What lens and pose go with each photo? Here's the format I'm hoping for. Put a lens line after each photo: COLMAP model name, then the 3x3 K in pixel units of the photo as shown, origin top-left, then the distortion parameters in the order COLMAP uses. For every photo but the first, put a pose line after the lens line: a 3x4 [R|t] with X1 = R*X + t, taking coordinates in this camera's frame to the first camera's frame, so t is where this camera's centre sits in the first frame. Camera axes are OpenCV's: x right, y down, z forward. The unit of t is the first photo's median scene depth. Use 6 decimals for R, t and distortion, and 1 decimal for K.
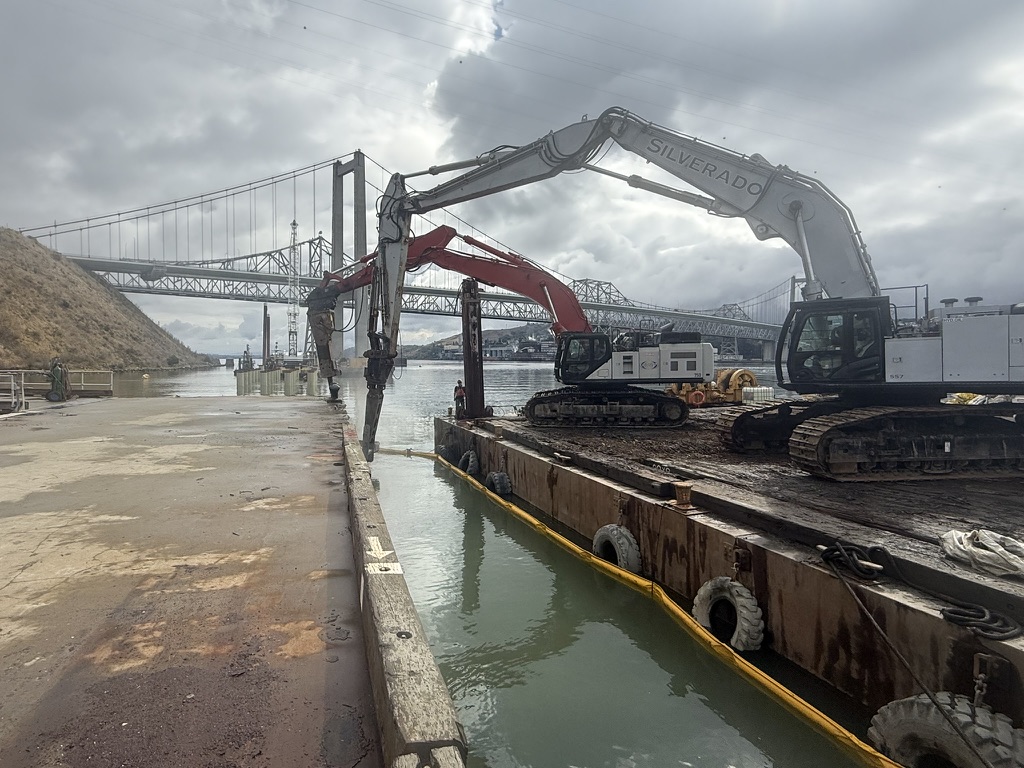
lens RADIAL K [[570.2, 0, 449.7], [0, 570.2, 379.5], [0, 0, 1]] dist [-0.005330, -0.001238]
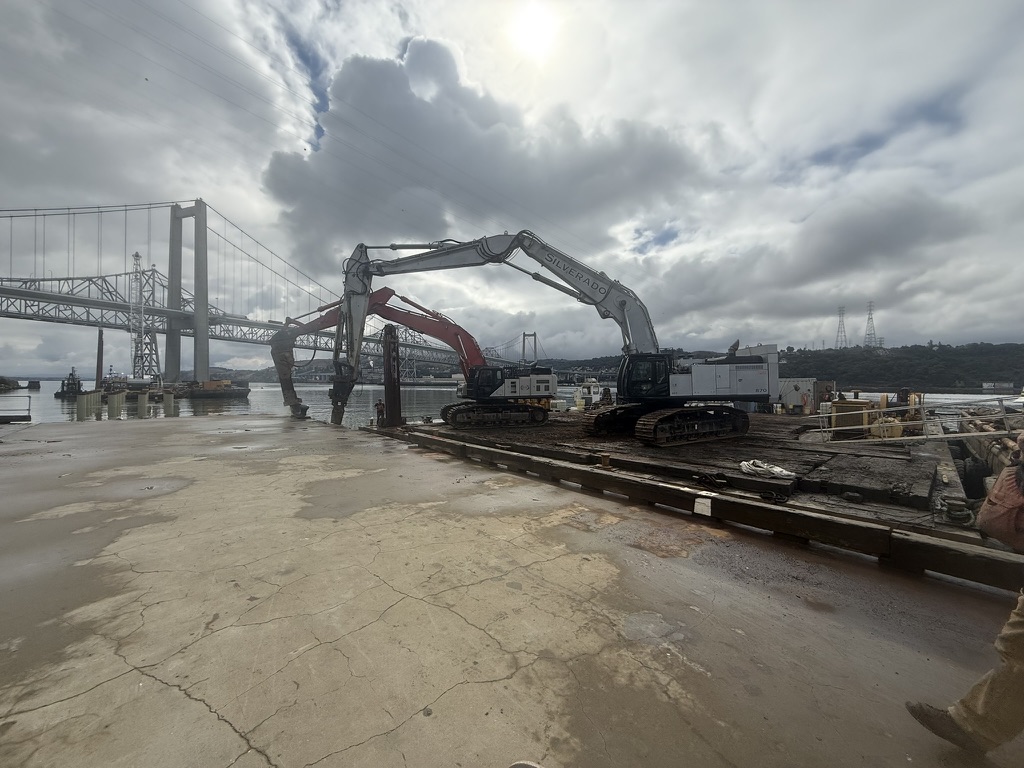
lens RADIAL K [[410.9, 0, 501.8], [0, 410.9, 382.6], [0, 0, 1]] dist [-0.014119, 0.006360]
pose [[0.872989, 0.003153, 0.487729, -0.251389], [0.013818, 0.999418, -0.031195, -0.003293], [-0.487543, 0.033972, 0.872438, 0.015154]]
